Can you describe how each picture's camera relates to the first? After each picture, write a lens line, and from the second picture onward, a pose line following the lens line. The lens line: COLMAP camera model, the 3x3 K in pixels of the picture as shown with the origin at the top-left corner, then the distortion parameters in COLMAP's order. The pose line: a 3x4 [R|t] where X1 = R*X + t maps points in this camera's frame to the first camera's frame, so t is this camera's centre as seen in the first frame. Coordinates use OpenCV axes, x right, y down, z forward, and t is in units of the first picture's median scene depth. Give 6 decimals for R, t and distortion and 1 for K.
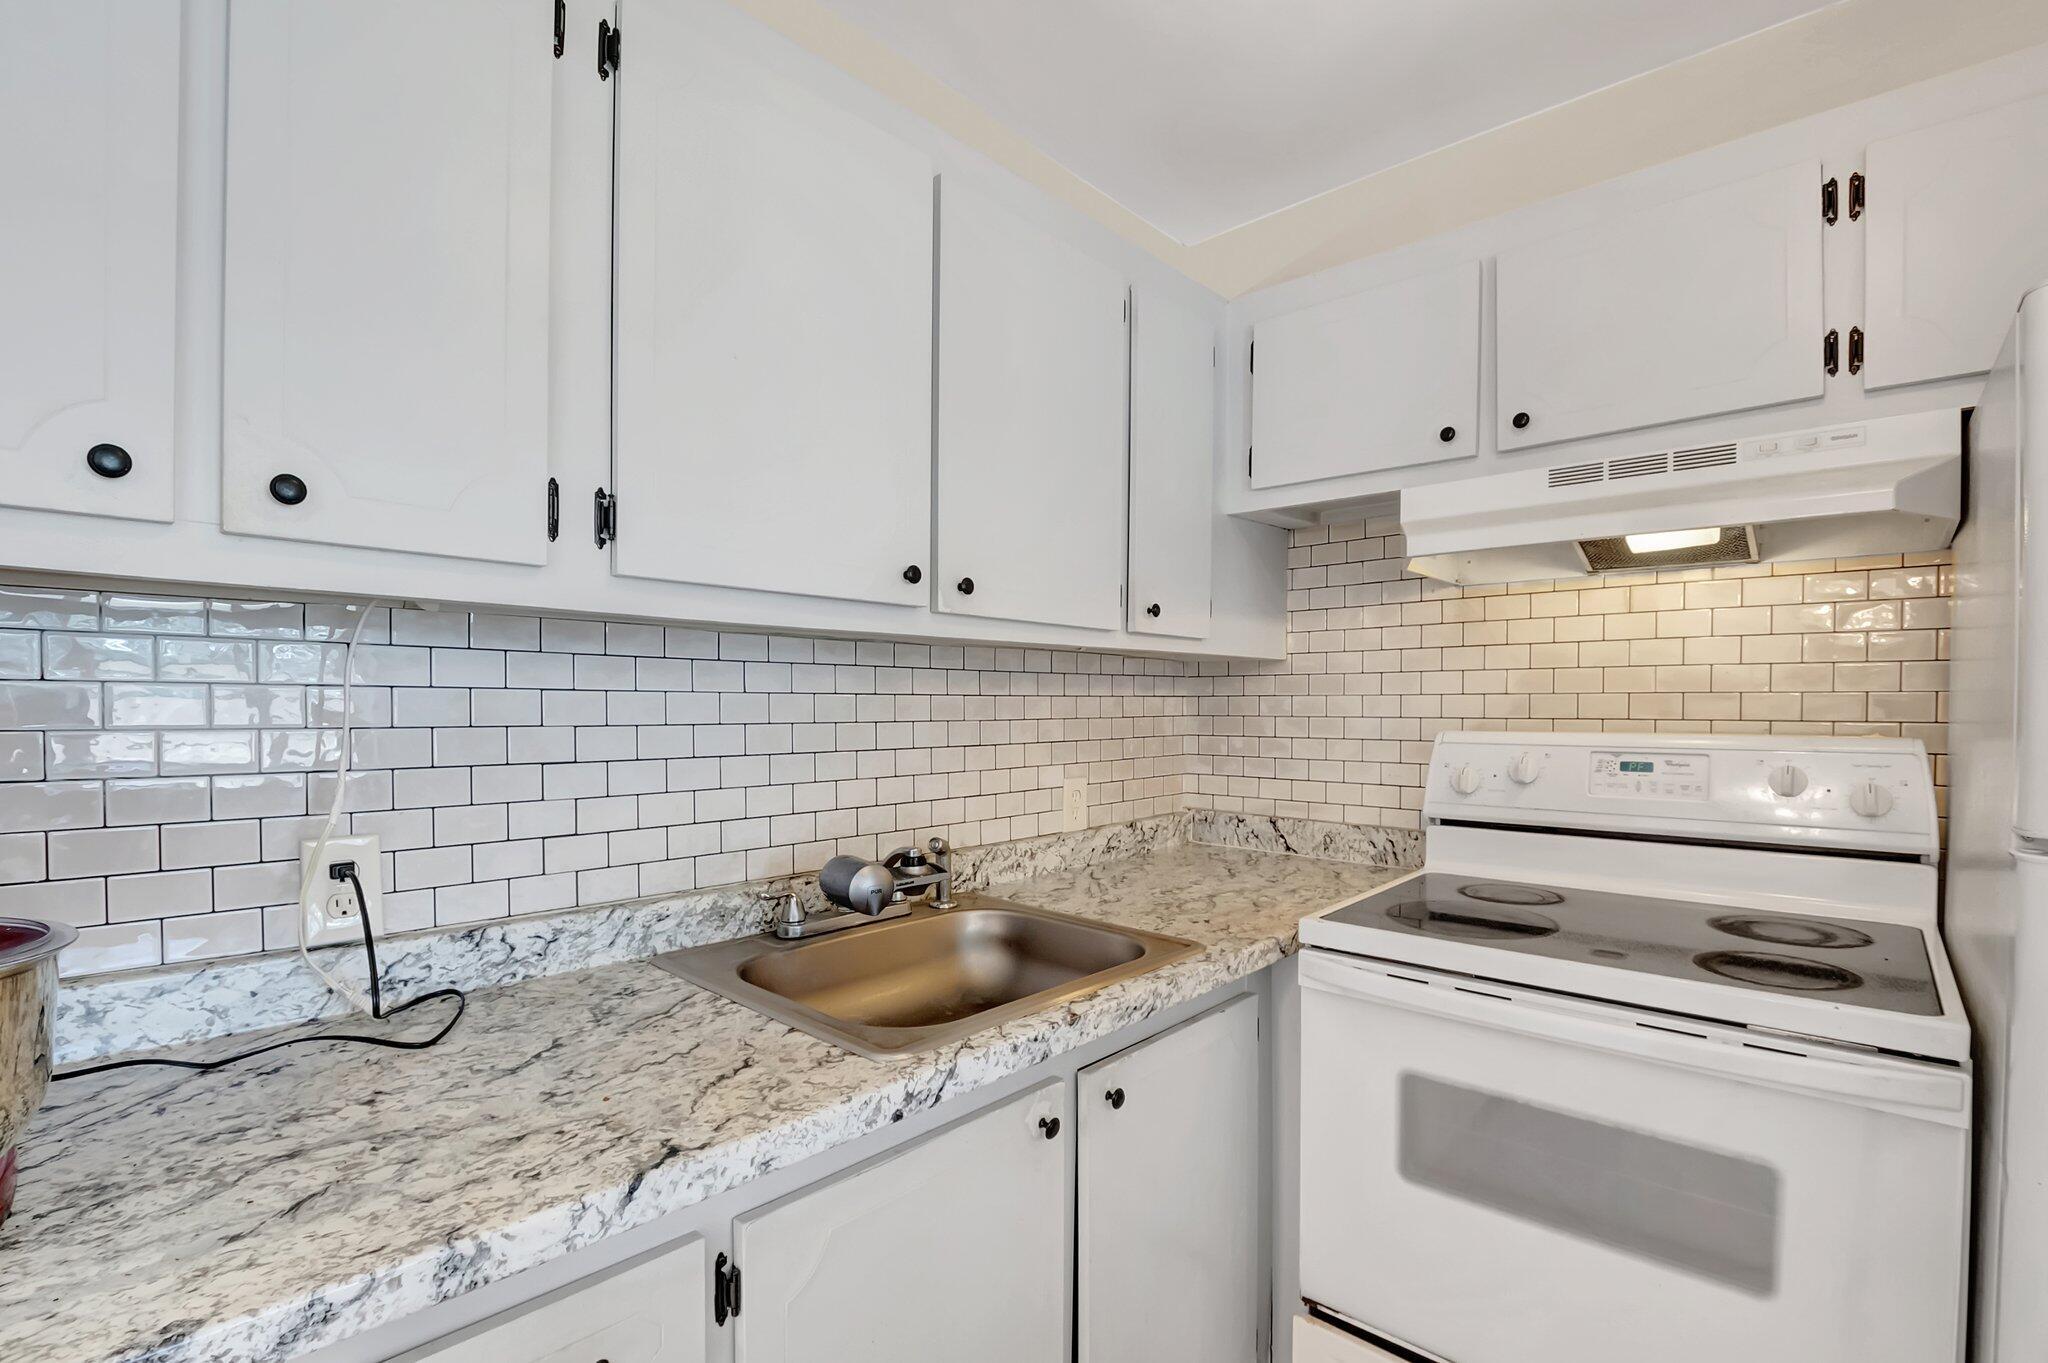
lens RADIAL K [[925.6, 0, 1034.1], [0, 925.6, 719.1], [0, 0, 1]] dist [0.005615, -0.021401]
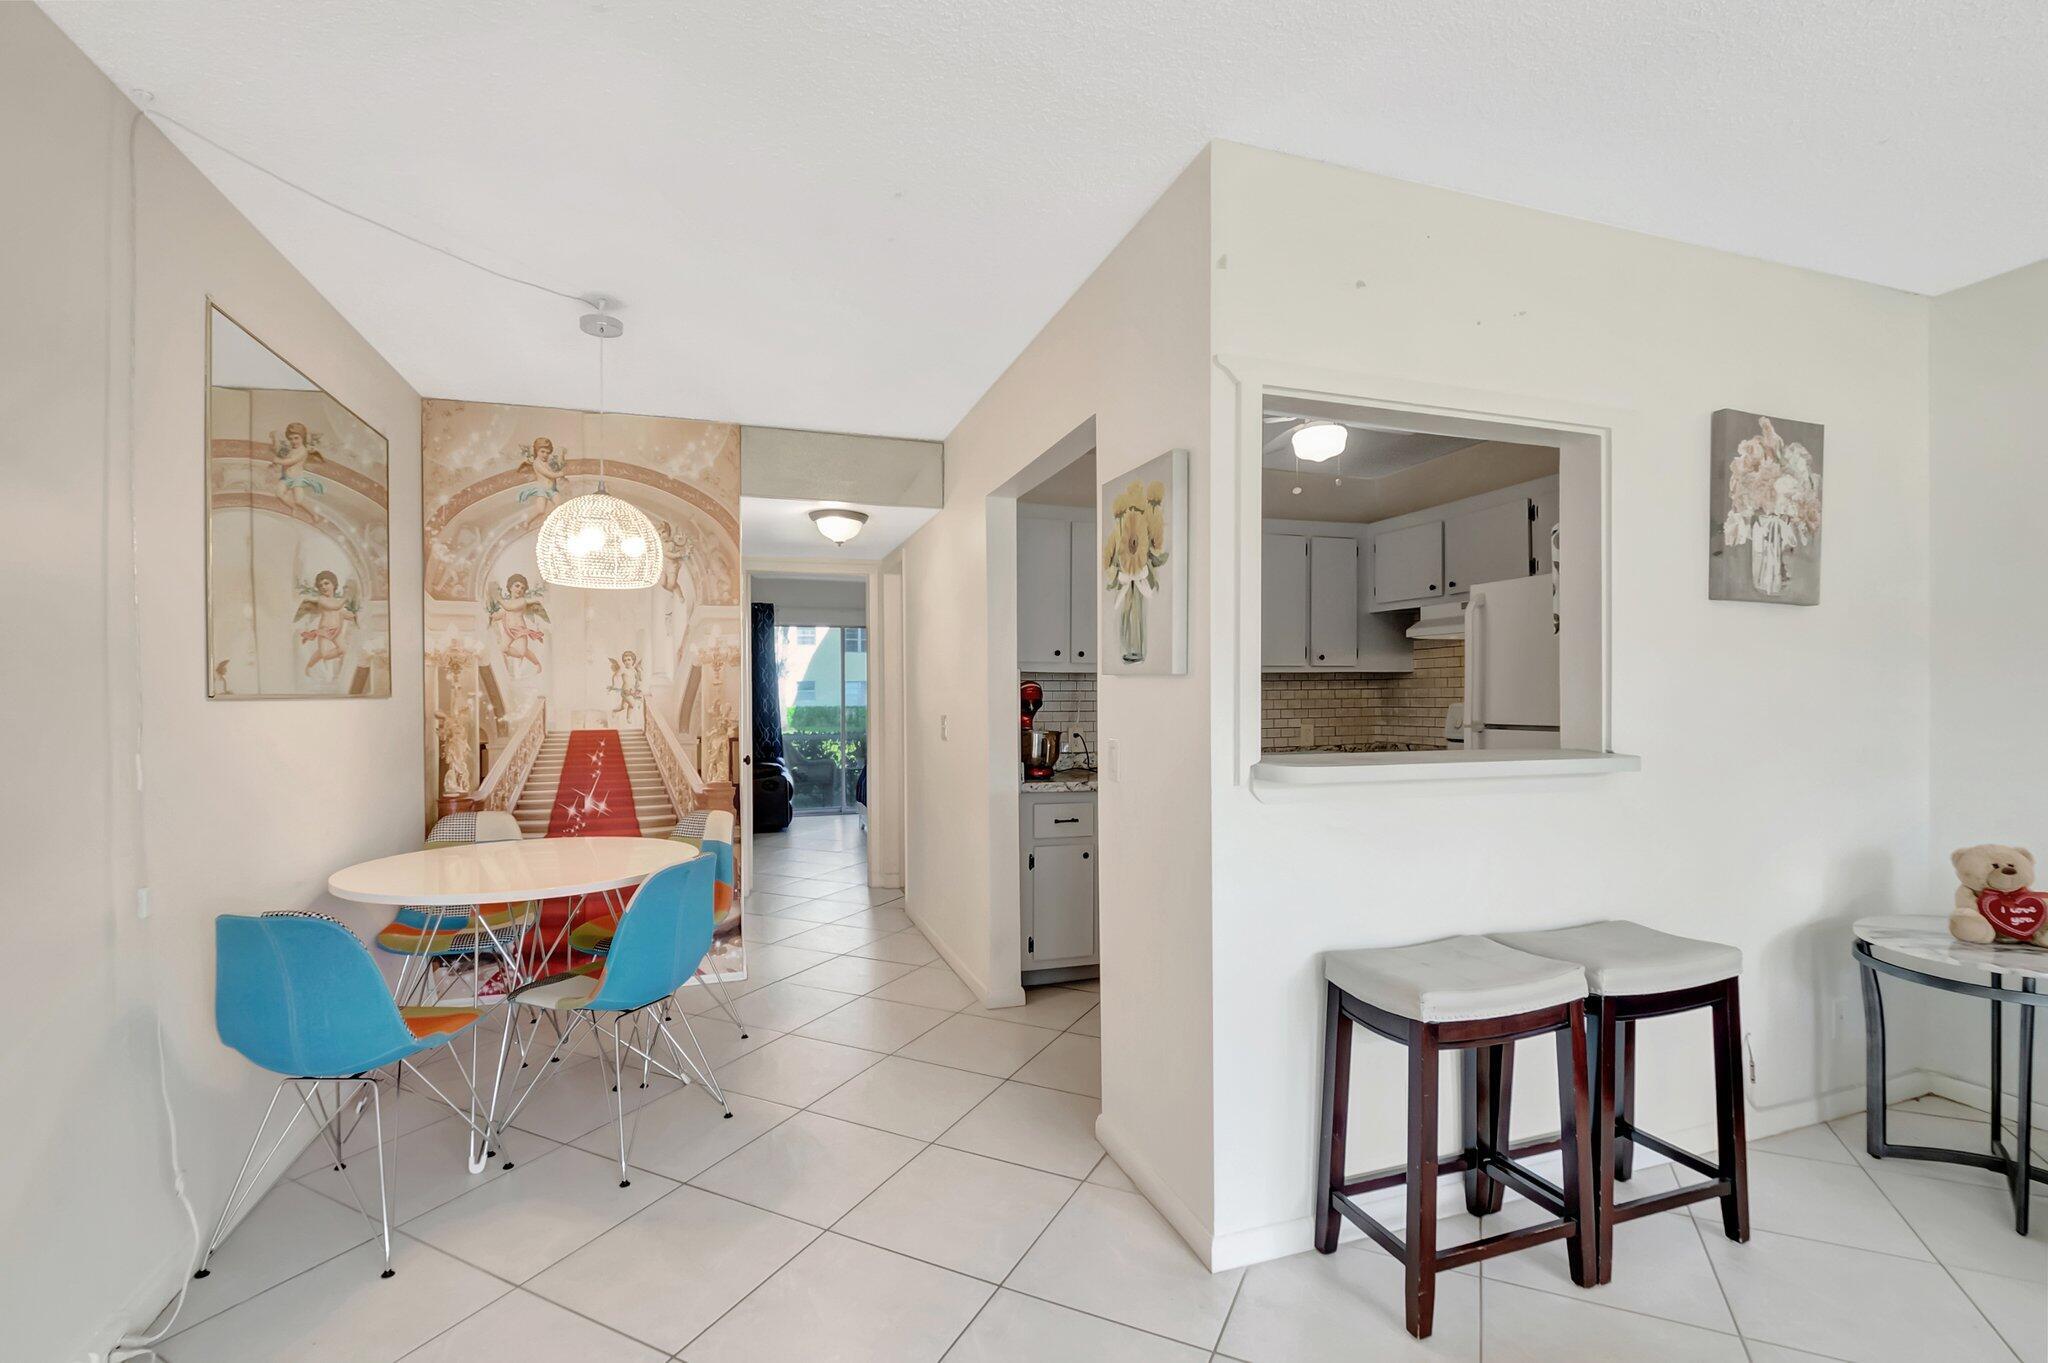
lens RADIAL K [[908.7, 0, 1024.0], [0, 908.7, 681.5], [0, 0, 1]] dist [0.000552, -0.000076]
pose [[0.874969, -0.016804, -0.483888, 0.809461], [0.000114, 0.999405, -0.034500, 0.051951], [0.484179, 0.030131, 0.874450, -2.112736]]
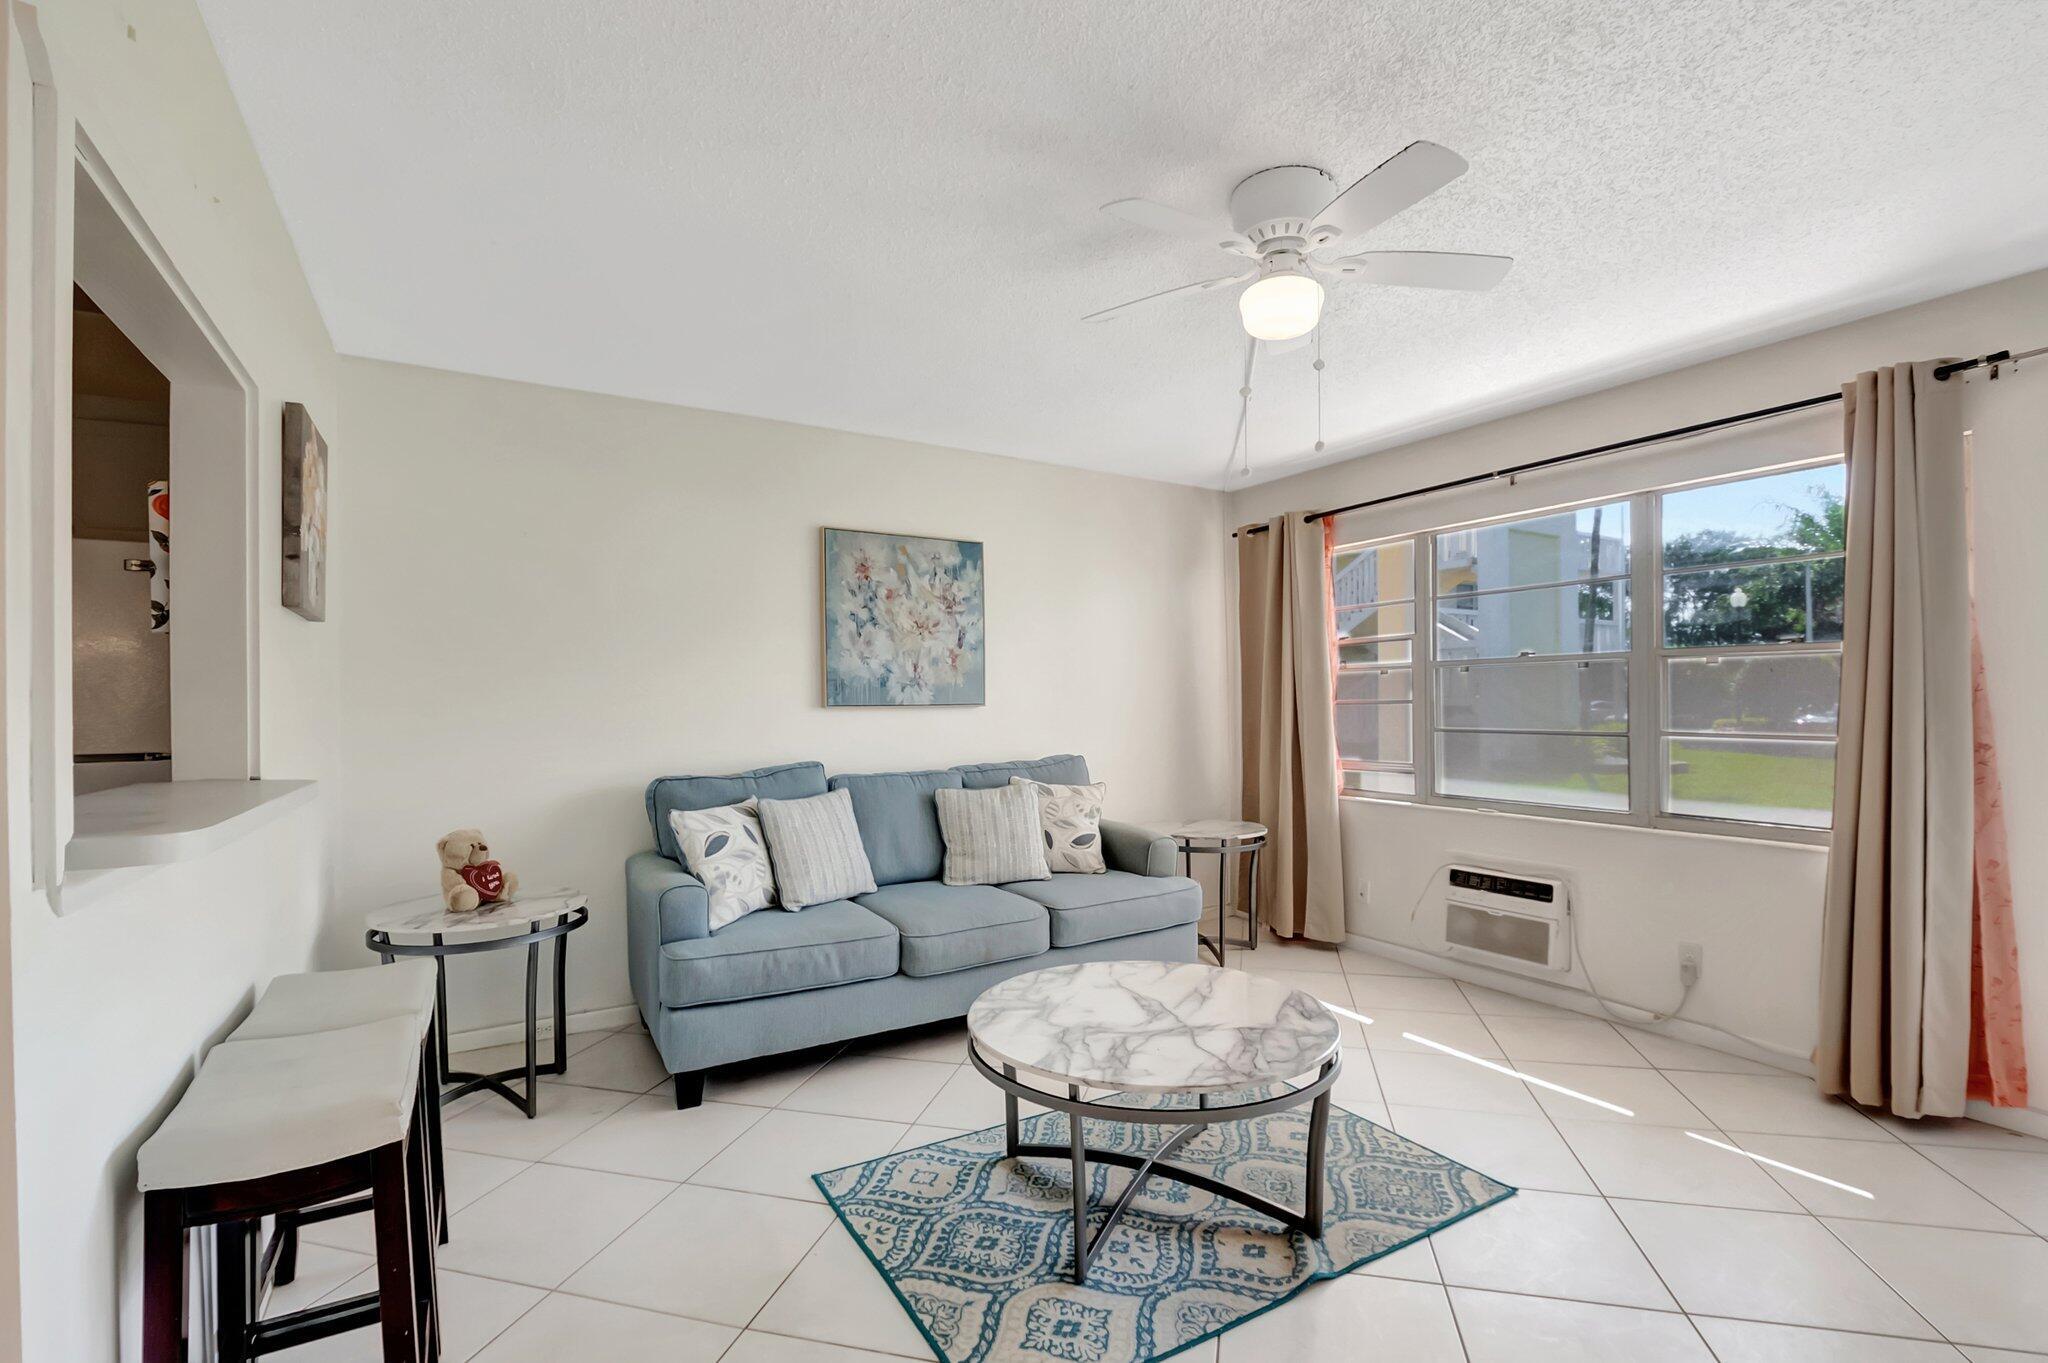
lens RADIAL K [[902.5, 0, 1027.6], [0, 902.5, 695.8], [0, 0, 1]] dist [0.014187, -0.023082]
pose [[0.288791, -0.002036, 0.957390, -0.022637], [0.026620, 0.999628, -0.005904, 0.033582], [-0.957022, 0.027191, 0.288738, -1.637114]]
